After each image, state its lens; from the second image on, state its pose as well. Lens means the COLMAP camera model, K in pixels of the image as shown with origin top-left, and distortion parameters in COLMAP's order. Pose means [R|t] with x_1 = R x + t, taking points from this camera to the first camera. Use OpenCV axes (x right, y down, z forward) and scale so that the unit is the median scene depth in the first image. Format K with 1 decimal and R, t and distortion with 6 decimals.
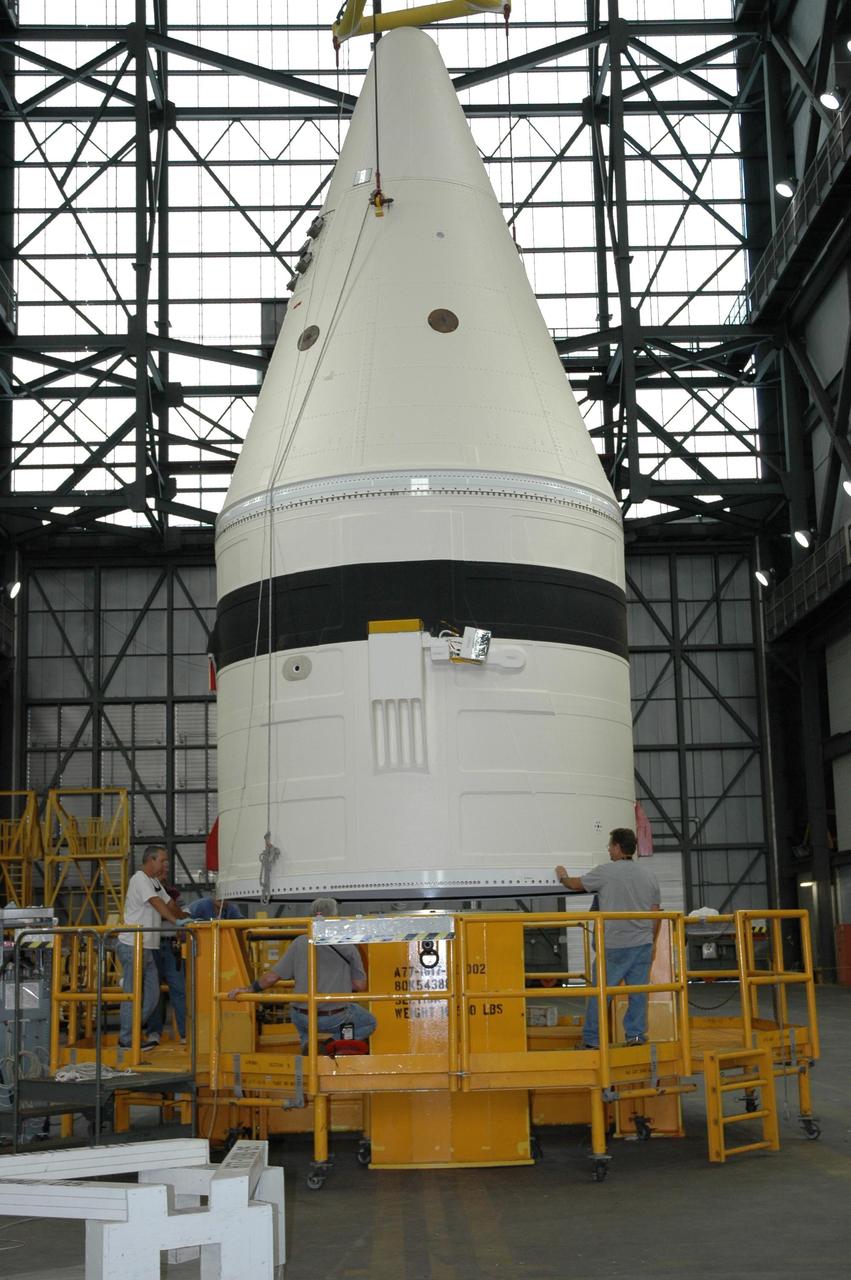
lens RADIAL K [[1674.4, 0, 425.5], [0, 1674.4, 640.0], [0, 0, 1]] dist [0.009285, 0.051112]
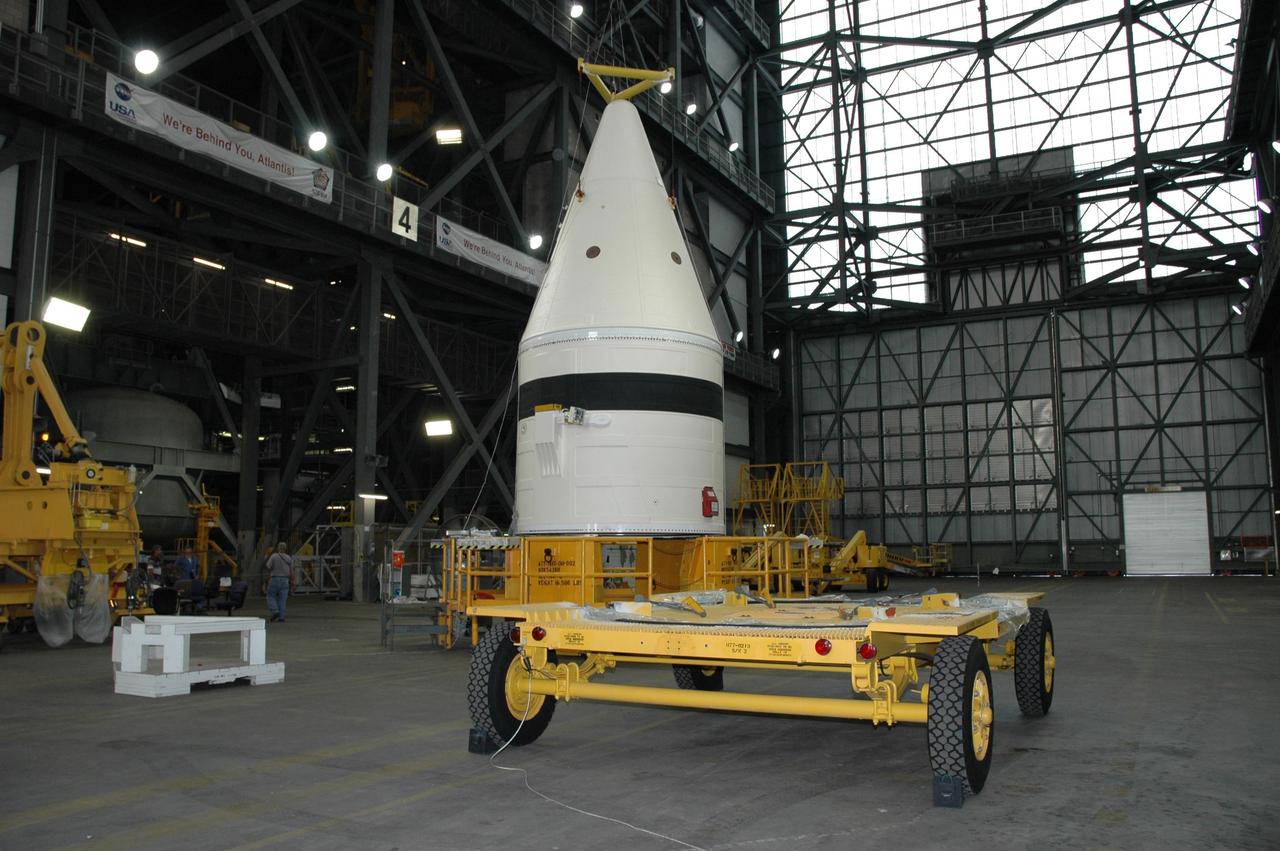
lens RADIAL K [[982.8, 0, 640.0], [0, 982.8, 425.5], [0, 0, 1]] dist [-0.195112, 0.176671]
pose [[0.859956, -0.041295, -0.508696, 0.144904], [0.070545, 0.996771, 0.038342, -0.002951], [0.505470, -0.068859, 0.860092, 0.003971]]
